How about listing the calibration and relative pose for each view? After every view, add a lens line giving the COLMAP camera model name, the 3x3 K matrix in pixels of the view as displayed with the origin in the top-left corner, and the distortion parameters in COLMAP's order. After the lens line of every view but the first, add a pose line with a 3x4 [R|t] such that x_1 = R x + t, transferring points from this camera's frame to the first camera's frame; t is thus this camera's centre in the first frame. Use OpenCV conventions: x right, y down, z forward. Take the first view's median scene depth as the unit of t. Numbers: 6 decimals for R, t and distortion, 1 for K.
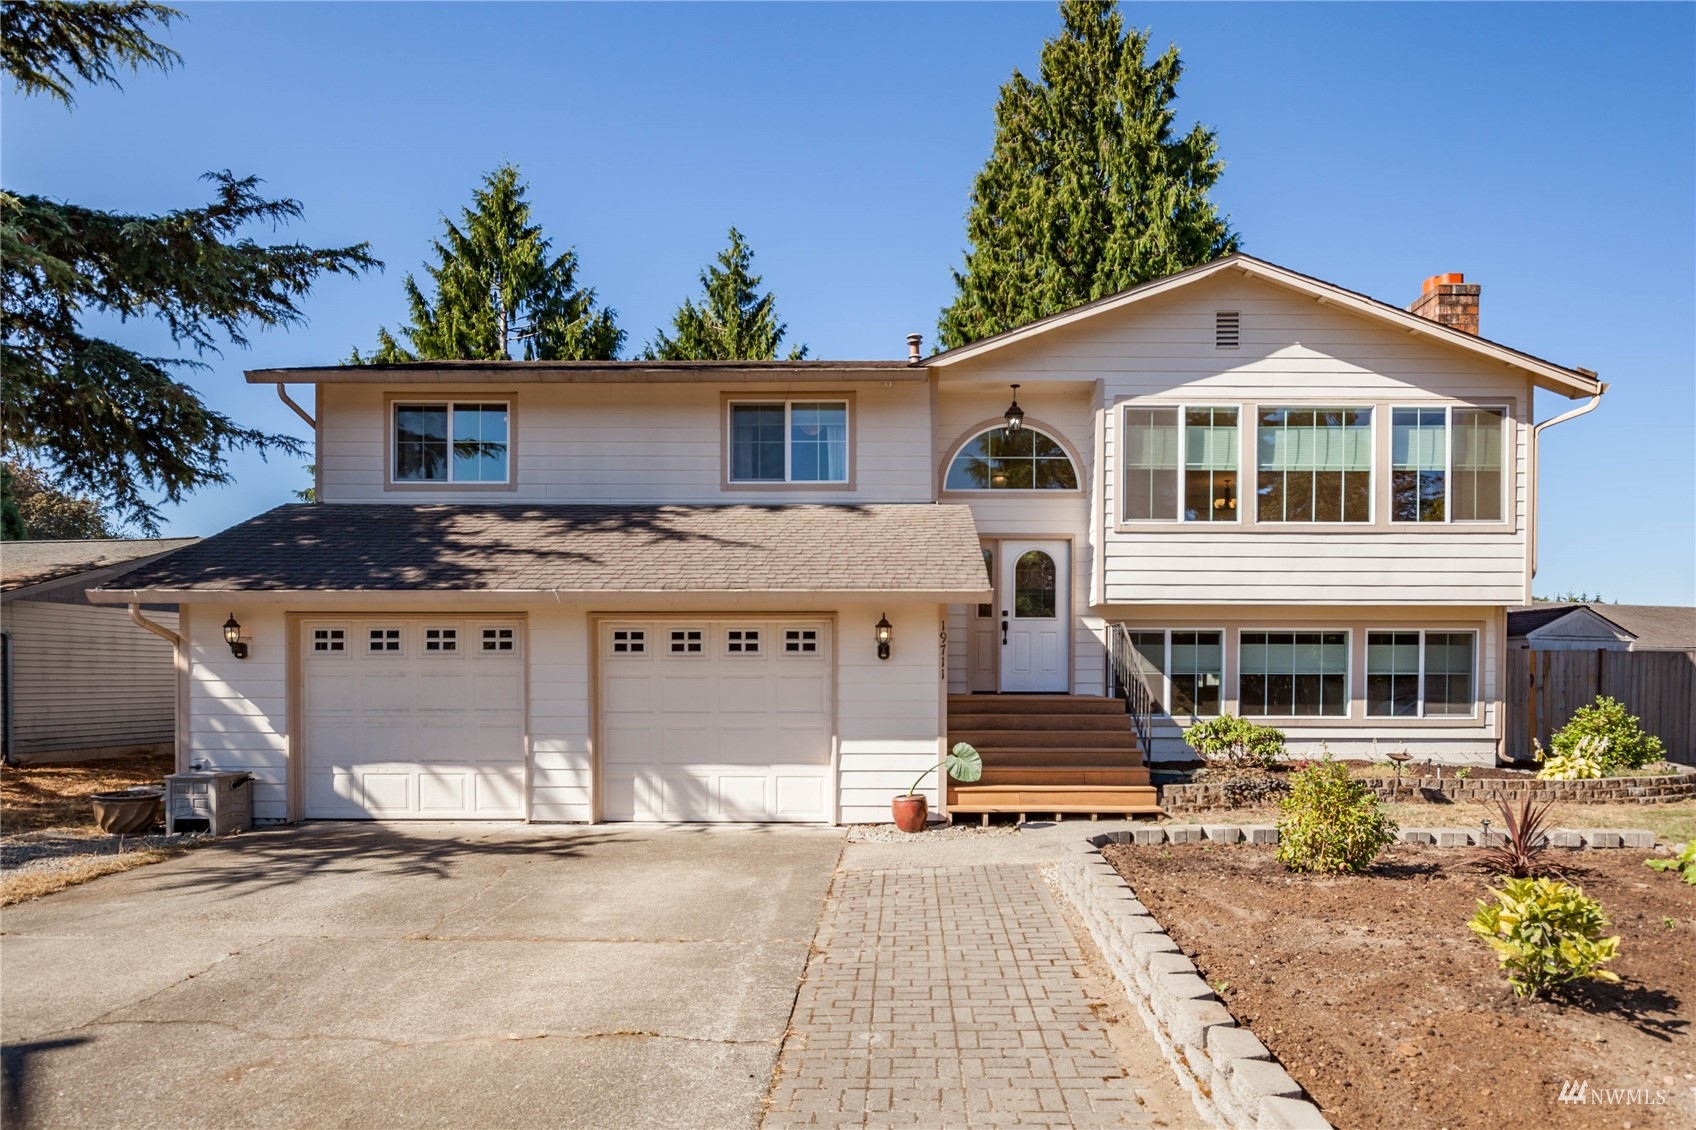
lens RADIAL K [[899.6, 0, 855.4], [0, 899.6, 577.3], [0, 0, 1]] dist [-0.018110, 0.001092]
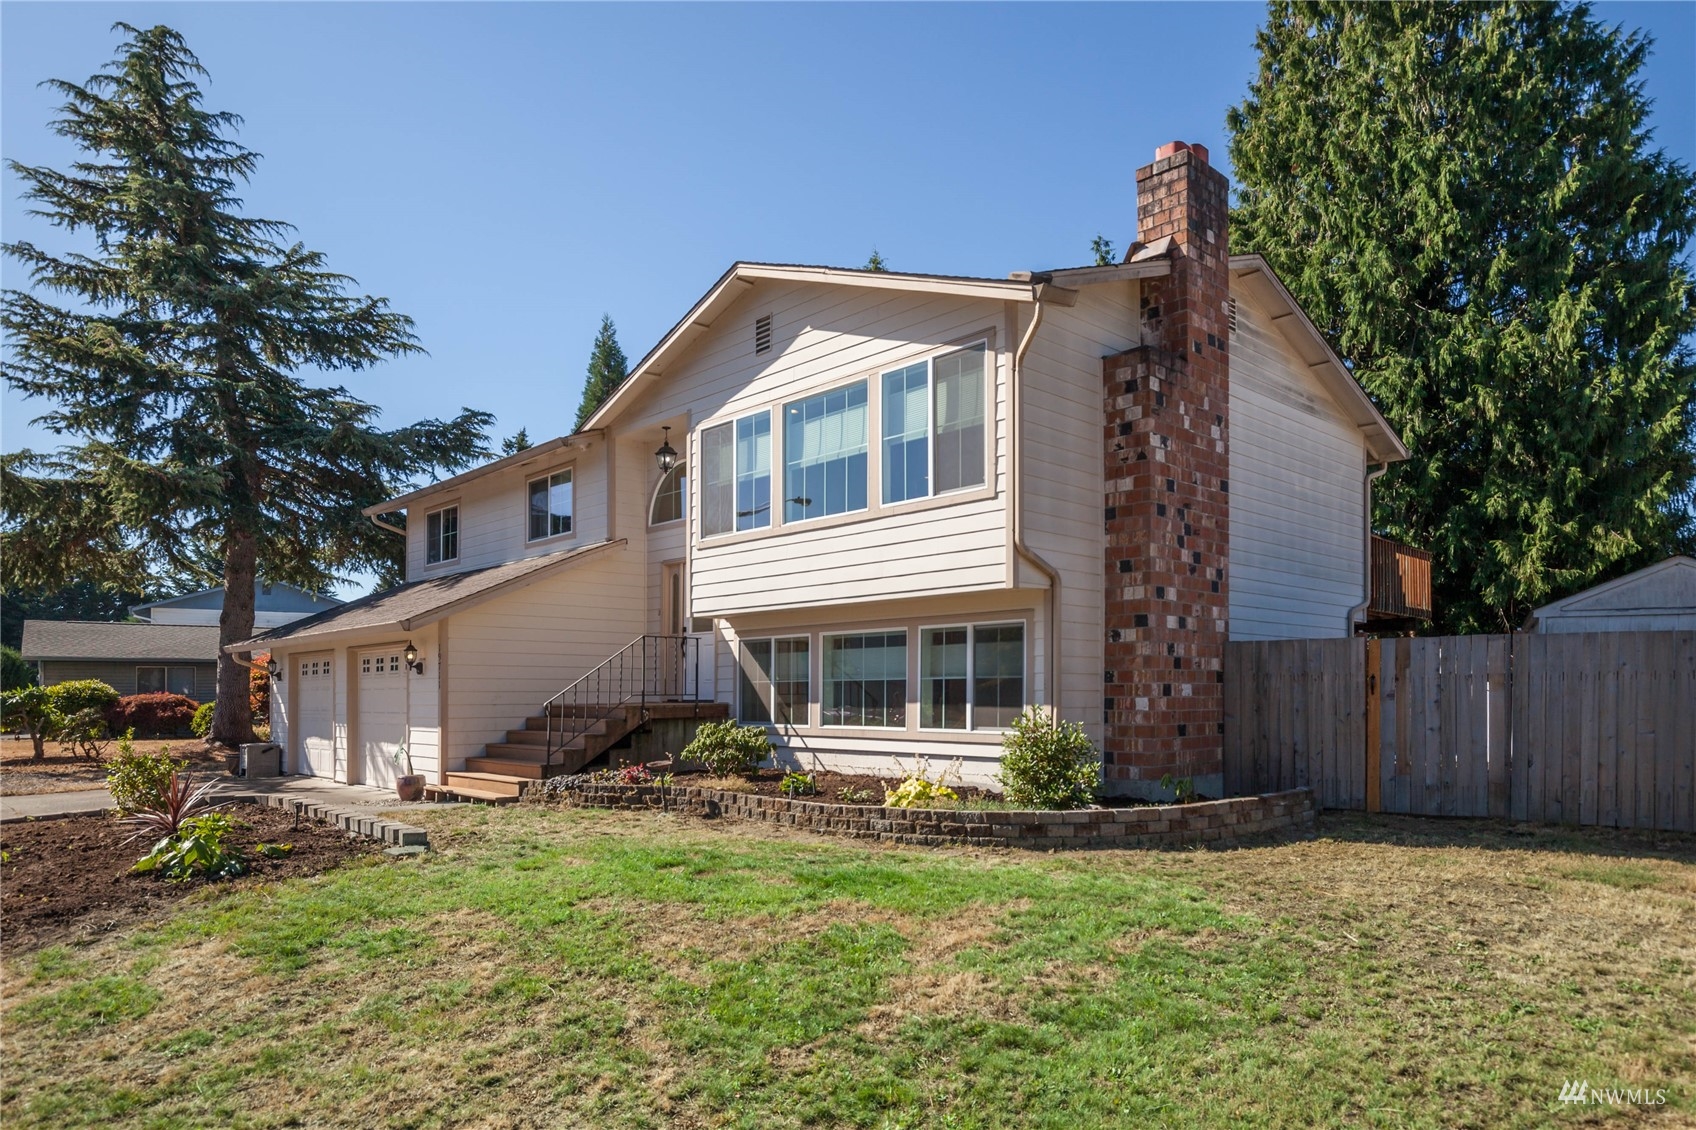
lens RADIAL K [[892.2, 0, 855.6], [0, 892.2, 567.2], [0, 0, 1]] dist [-0.008745, -0.001140]
pose [[0.766875, -0.096335, -0.634525, 1.105663], [0.077323, 0.995337, -0.057664, 0.046447], [0.637122, -0.004842, 0.770748, 0.301407]]
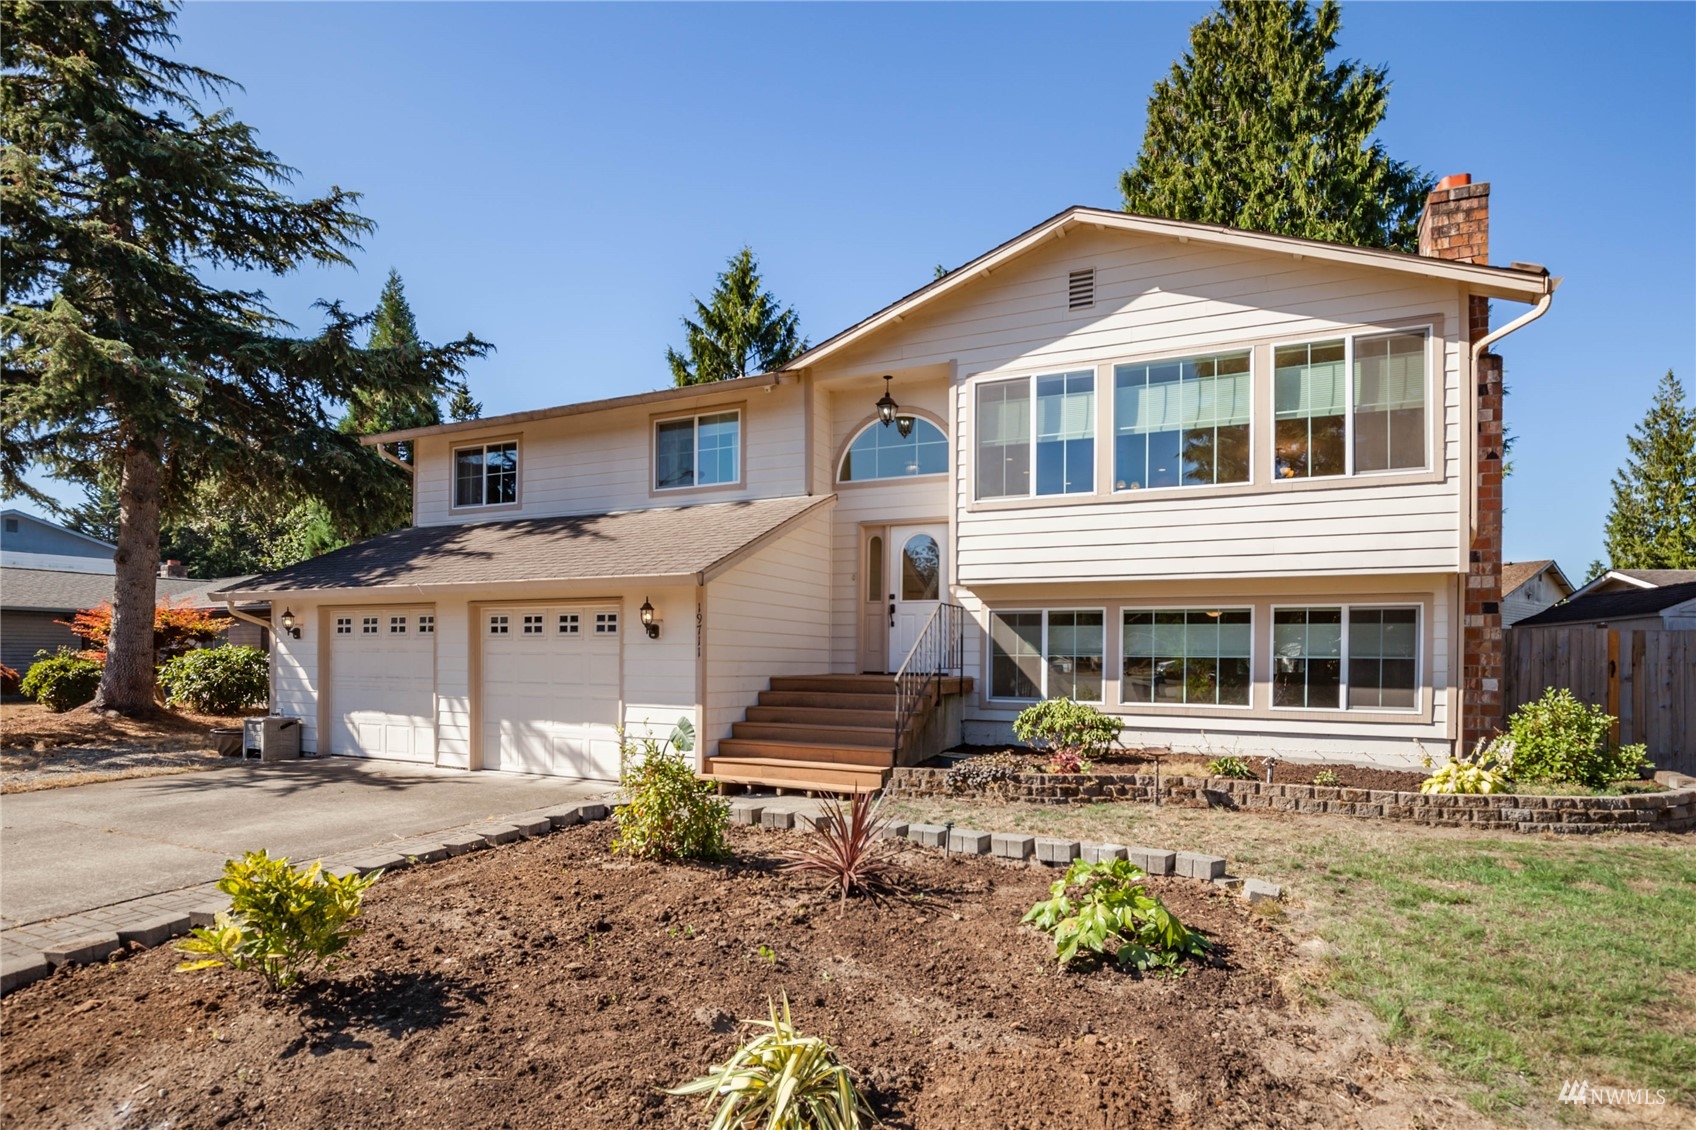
lens RADIAL K [[791.6, 0, 836.2], [0, 791.6, 567.0], [0, 0, 1]] dist [-0.026443, 0.003177]
pose [[0.924557, -0.036181, -0.379322, 0.482967], [0.031654, 0.999334, -0.018167, 0.021579], [0.379726, 0.004789, 0.925086, 0.140784]]
